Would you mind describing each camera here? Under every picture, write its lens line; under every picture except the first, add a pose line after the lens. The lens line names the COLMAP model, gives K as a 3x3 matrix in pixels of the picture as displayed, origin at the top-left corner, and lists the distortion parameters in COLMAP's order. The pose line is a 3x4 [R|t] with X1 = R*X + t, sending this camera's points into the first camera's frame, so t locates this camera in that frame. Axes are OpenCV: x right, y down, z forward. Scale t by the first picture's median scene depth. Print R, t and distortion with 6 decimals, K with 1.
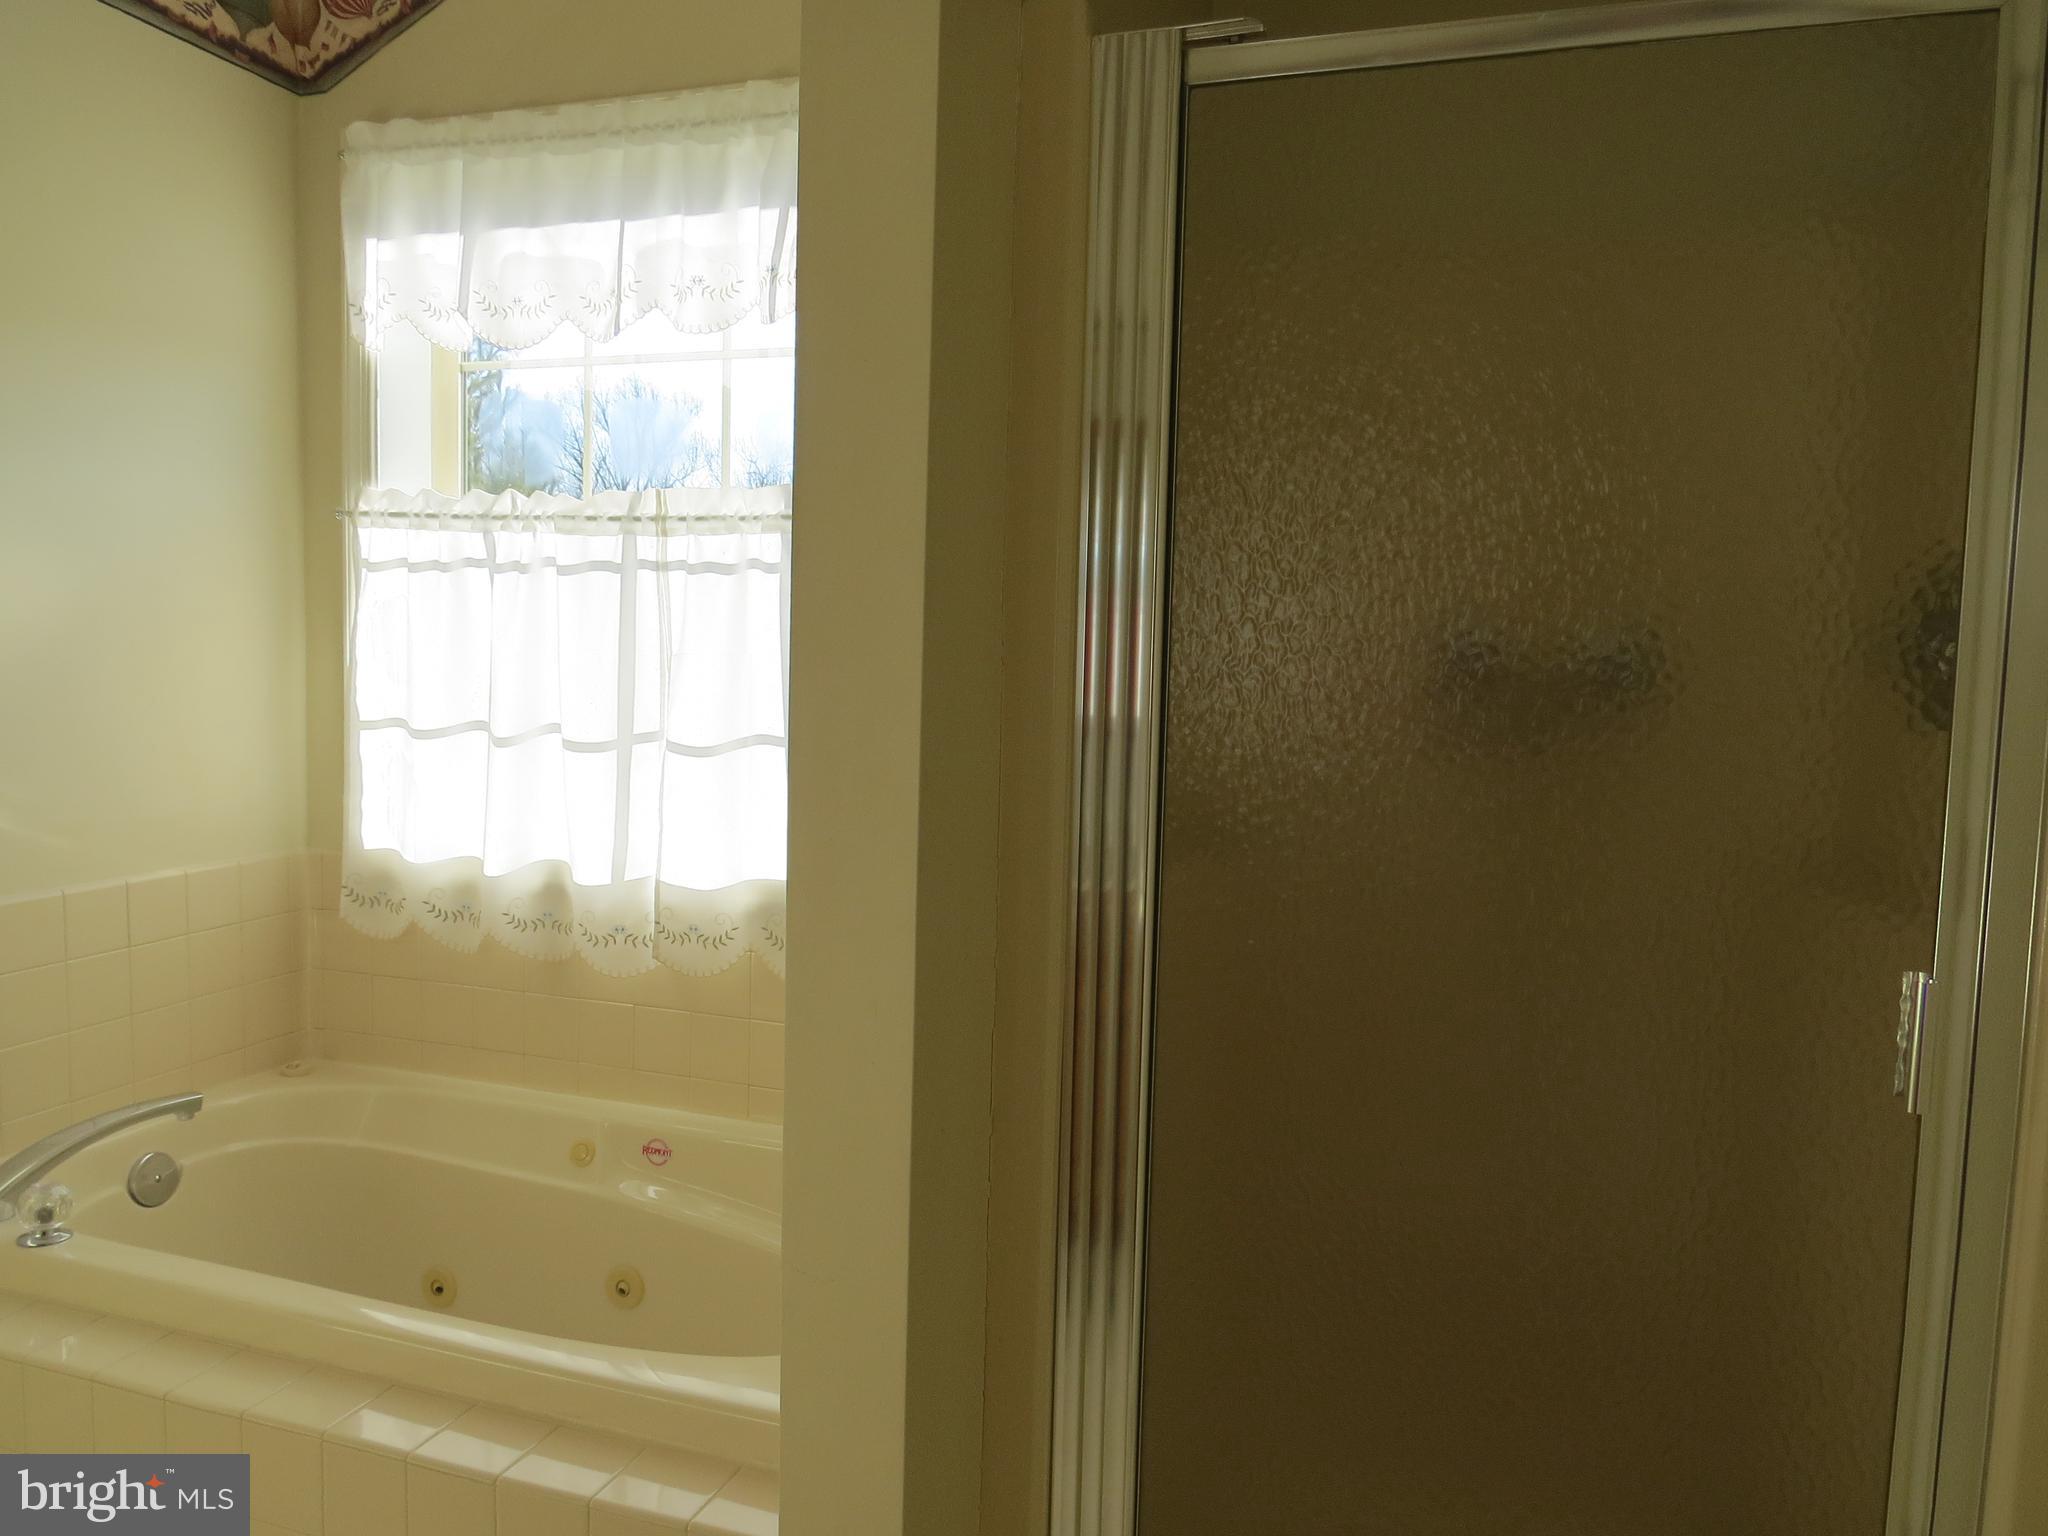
lens RADIAL K [[1454.5, 0, 1020.1], [0, 1454.5, 766.0], [0, 0, 1]] dist [-0.026553, 0.003628]
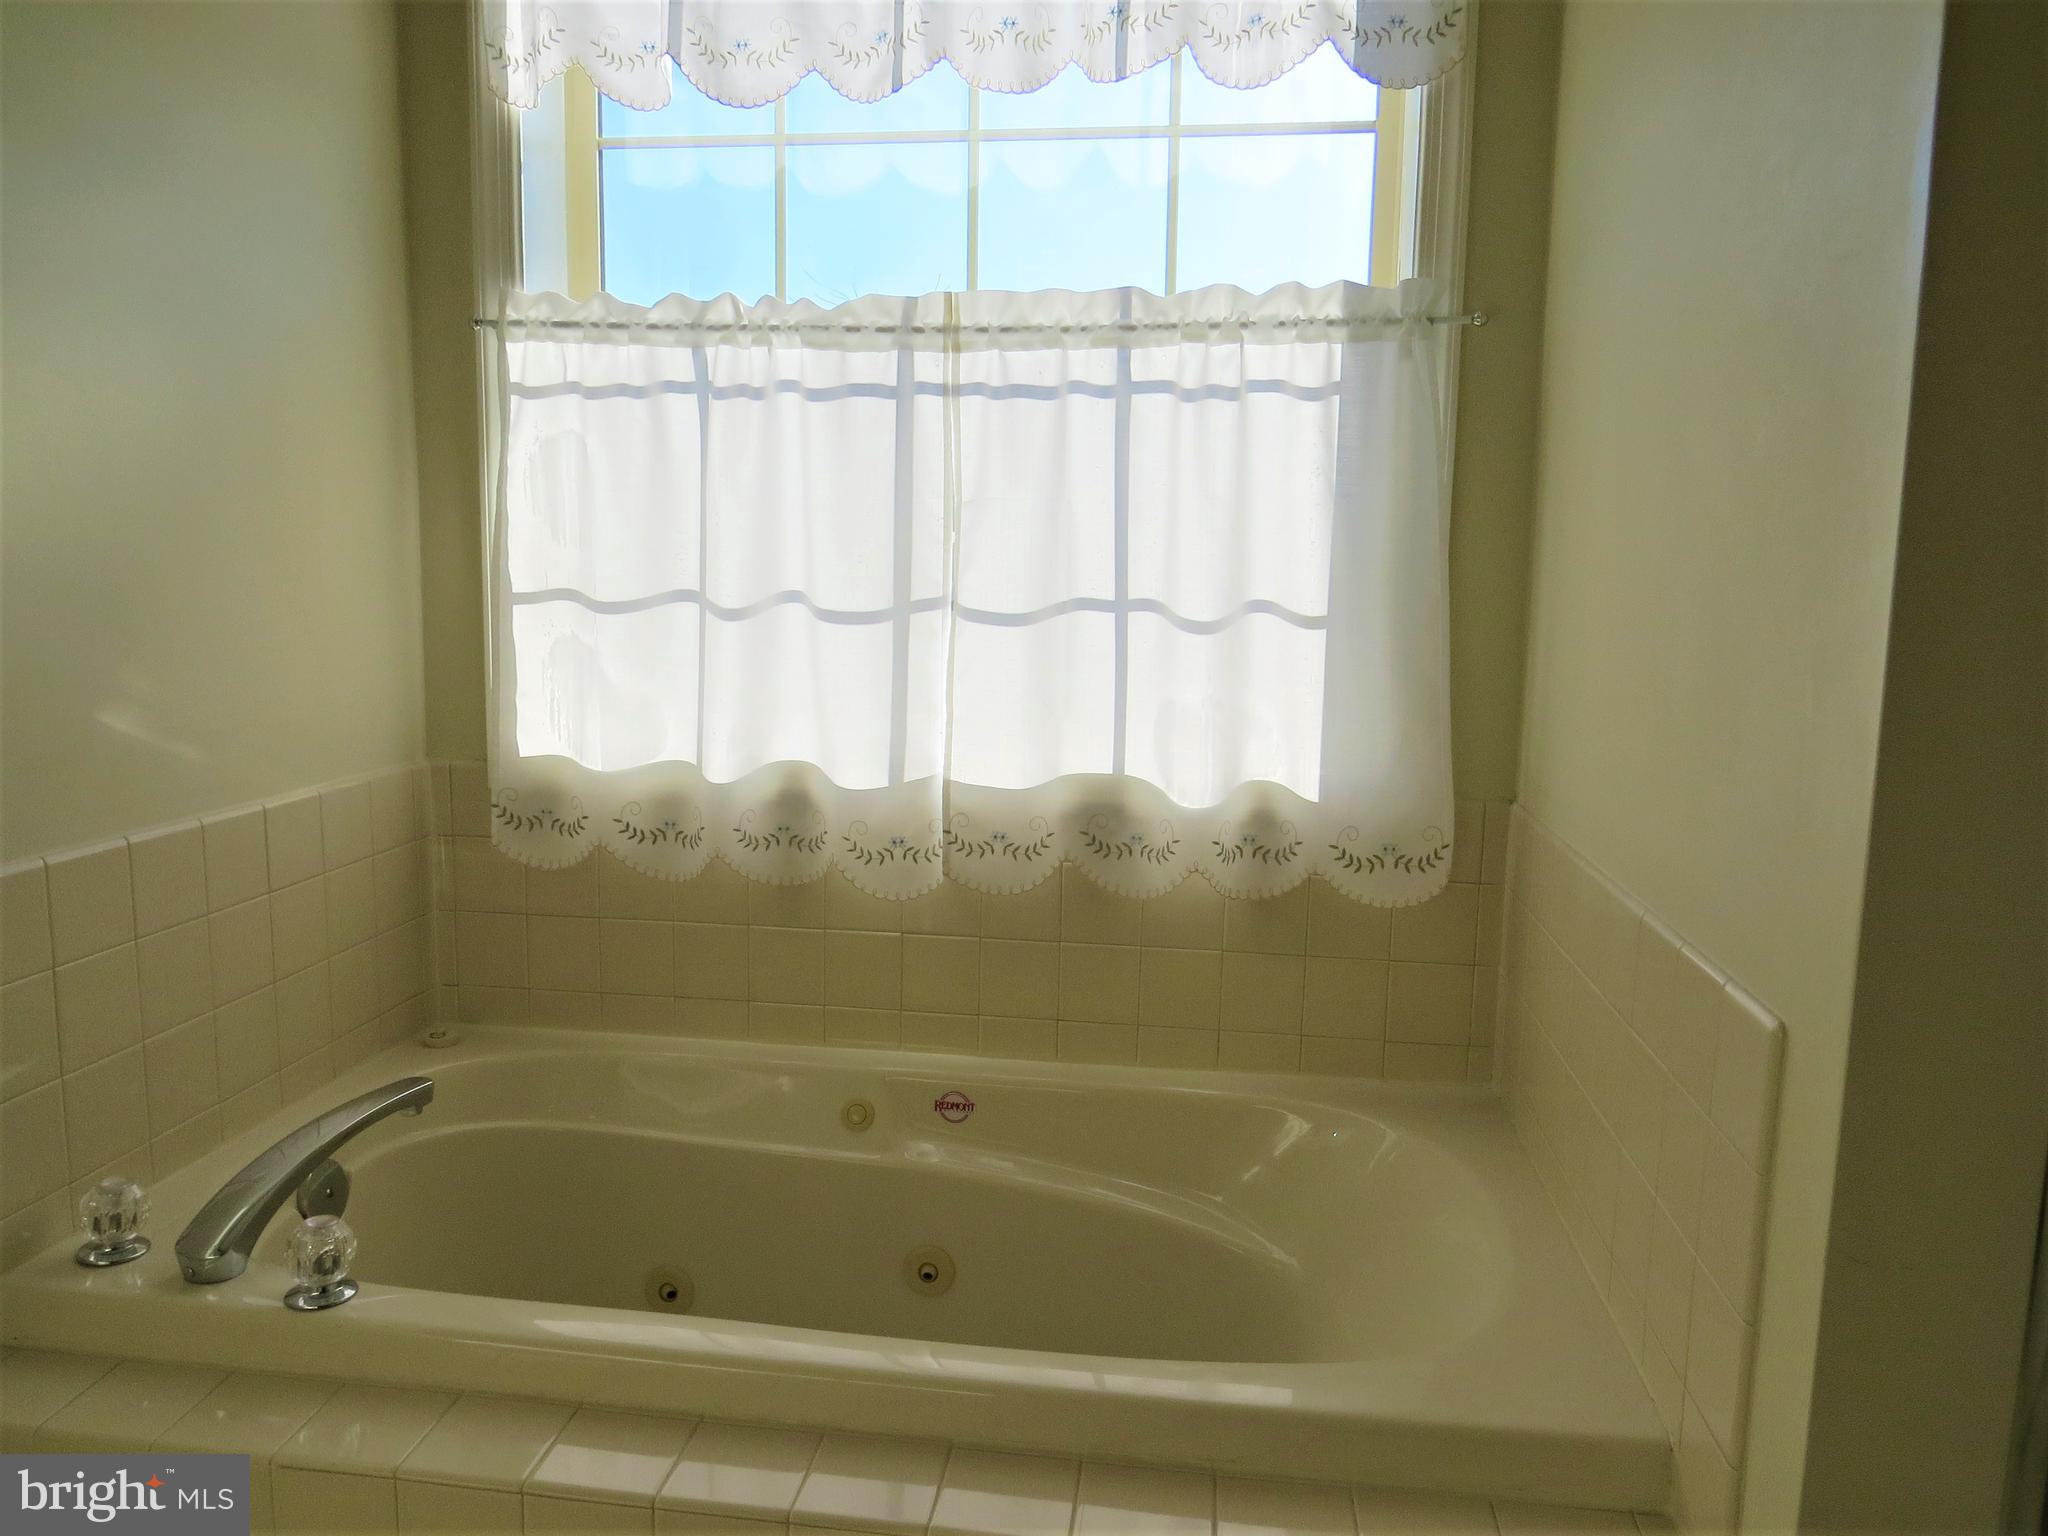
lens RADIAL K [[1454.5, 0, 1024.6], [0, 1454.5, 767.1], [0, 0, 1]] dist [-0.026553, 0.003628]
pose [[0.983120, -0.032482, 0.180054, -0.348074], [0.021535, 0.997817, 0.062425, 0.020907], [-0.181688, -0.057494, 0.981674, 0.185469]]
